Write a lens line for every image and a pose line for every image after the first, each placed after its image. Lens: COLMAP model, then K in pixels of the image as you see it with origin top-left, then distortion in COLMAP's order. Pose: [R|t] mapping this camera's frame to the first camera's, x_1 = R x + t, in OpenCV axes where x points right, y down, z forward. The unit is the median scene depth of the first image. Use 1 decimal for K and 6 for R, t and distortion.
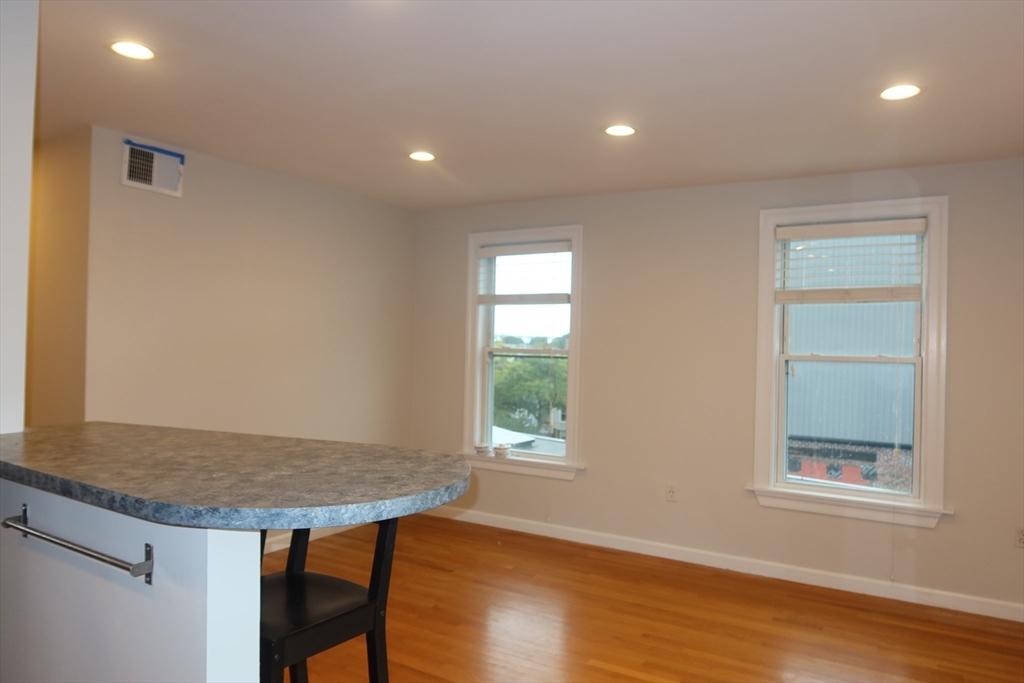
lens RADIAL K [[706.1, 0, 512.0], [0, 706.1, 341.5], [0, 0, 1]] dist [-0.037588, 0.020785]
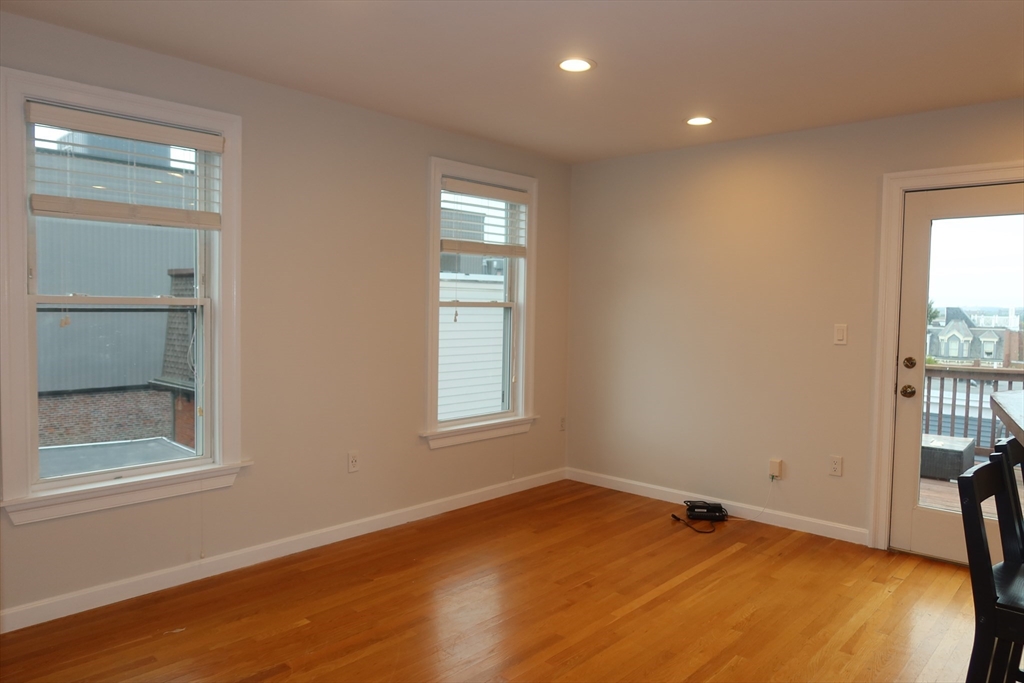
lens RADIAL K [[706.1, 0, 512.0], [0, 706.1, 341.5], [0, 0, 1]] dist [-0.037588, 0.020785]
pose [[0.178051, -0.075238, 0.981141, -0.617747], [-0.019105, 0.996620, 0.079893, -0.007792], [-0.983836, -0.032970, 0.176012, 0.701249]]
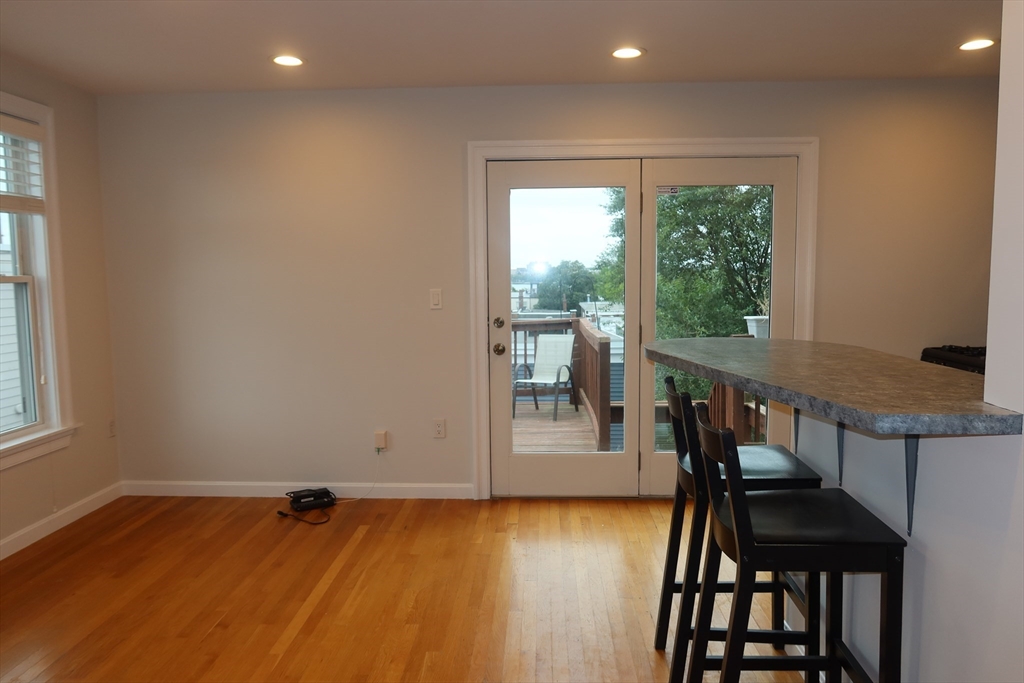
lens RADIAL K [[706.1, 0, 512.0], [0, 706.1, 341.5], [0, 0, 1]] dist [-0.037588, 0.020785]
pose [[-0.501051, -0.108481, 0.858592, -0.489456], [-0.014079, 0.993003, 0.117247, -0.006883], [-0.865303, 0.046658, -0.499073, 0.828574]]
